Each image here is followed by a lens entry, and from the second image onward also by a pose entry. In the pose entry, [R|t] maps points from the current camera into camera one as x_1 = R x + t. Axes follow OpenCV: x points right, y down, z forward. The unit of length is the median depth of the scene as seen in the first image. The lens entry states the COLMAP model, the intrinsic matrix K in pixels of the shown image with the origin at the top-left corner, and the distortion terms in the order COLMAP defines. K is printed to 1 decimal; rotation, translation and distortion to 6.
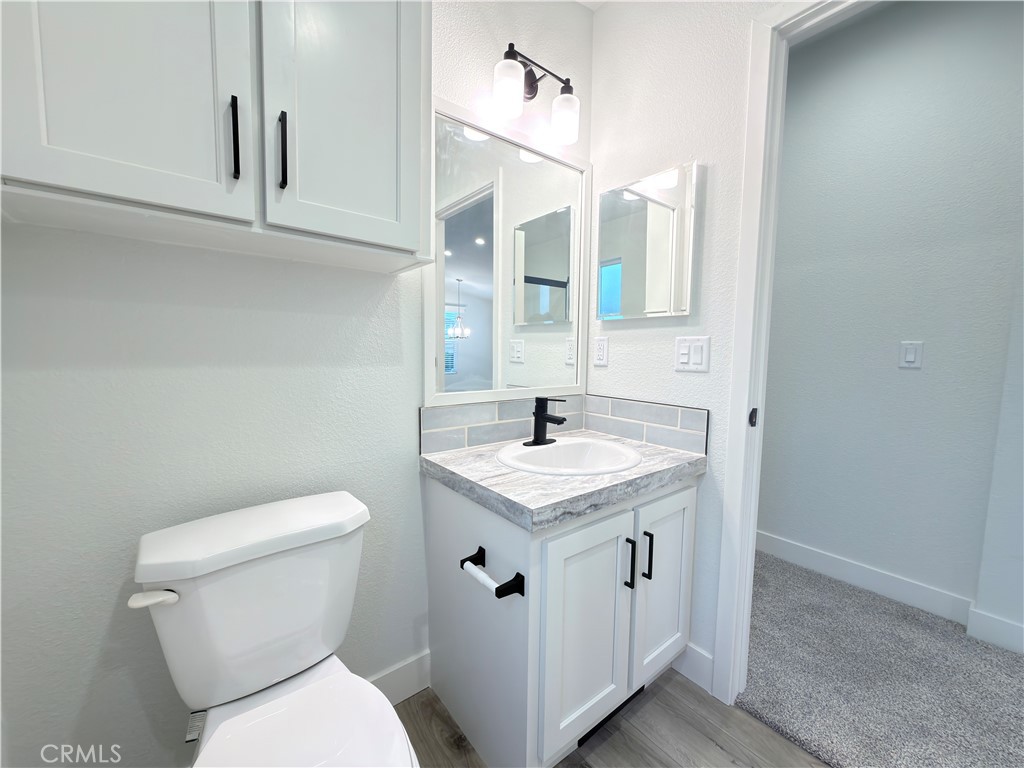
lens RADIAL K [[406.0, 0, 506.2], [0, 406.0, 386.2], [0, 0, 1]] dist [0.004081, -0.000880]
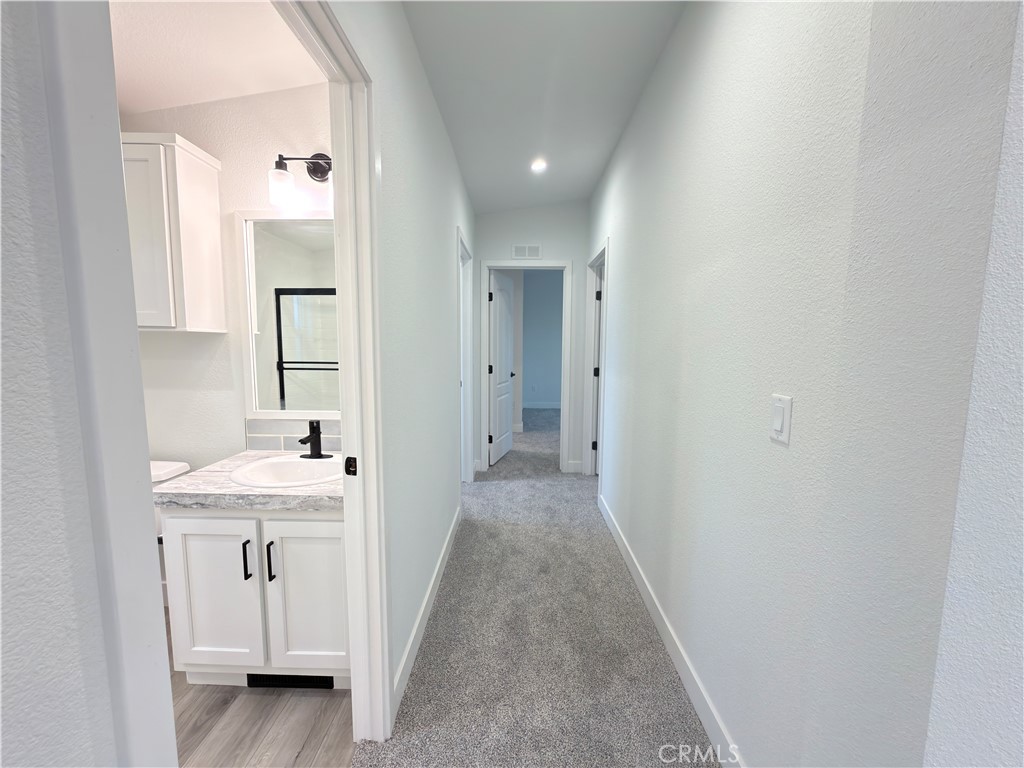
lens RADIAL K [[406.0, 0, 505.8], [0, 406.0, 380.1], [0, 0, 1]] dist [0.004081, -0.000880]
pose [[0.766617, 0.053381, -0.639882, 1.733032], [-0.052276, 0.998419, 0.020661, -0.200645], [0.639974, 0.017612, 0.768195, 0.528128]]
